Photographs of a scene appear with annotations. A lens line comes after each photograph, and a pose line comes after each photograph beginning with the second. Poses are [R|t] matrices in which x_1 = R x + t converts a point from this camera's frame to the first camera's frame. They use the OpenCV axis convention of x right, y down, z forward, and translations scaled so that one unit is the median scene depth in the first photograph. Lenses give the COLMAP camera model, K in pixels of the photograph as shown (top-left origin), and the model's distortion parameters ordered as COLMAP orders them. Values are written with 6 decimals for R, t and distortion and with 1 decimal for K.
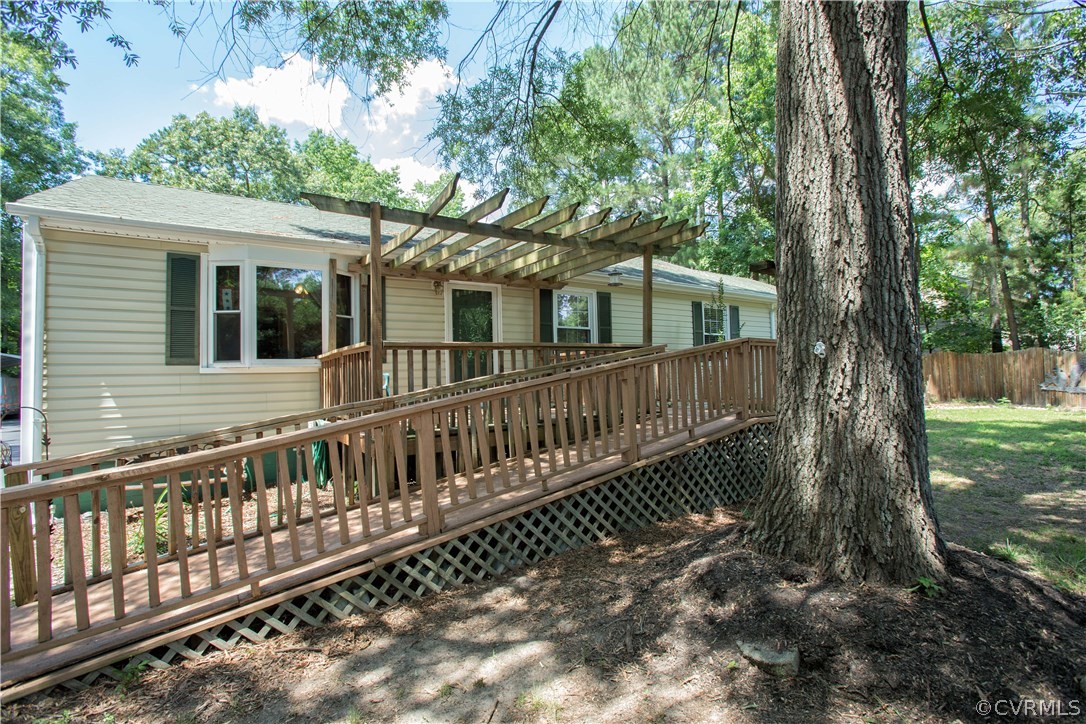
lens RADIAL K [[505.7, 0, 552.6], [0, 505.7, 368.7], [0, 0, 1]] dist [-0.078607, 0.034297]
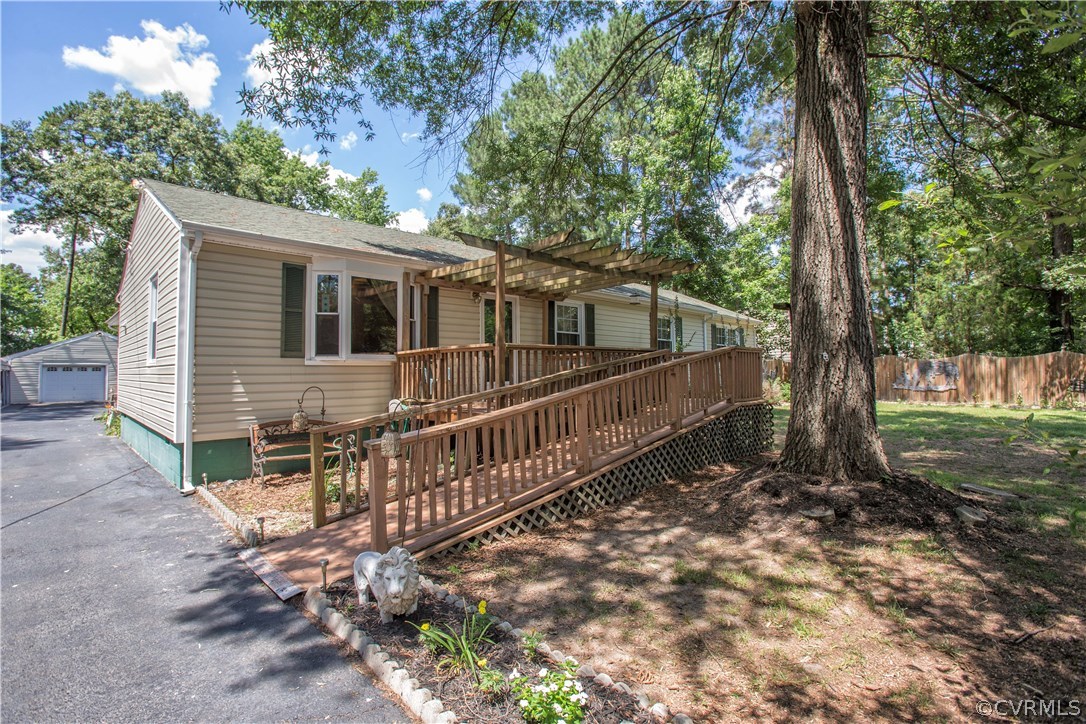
lens RADIAL K [[489.3, 0, 543.0], [0, 489.3, 362.0], [0, 0, 1]] dist [-0.068318, 0.024791]
pose [[0.985642, 0.016516, 0.168040, -0.515587], [-0.014787, 0.999824, -0.011534, 0.009977], [-0.168201, 0.008883, 0.985713, -0.368046]]
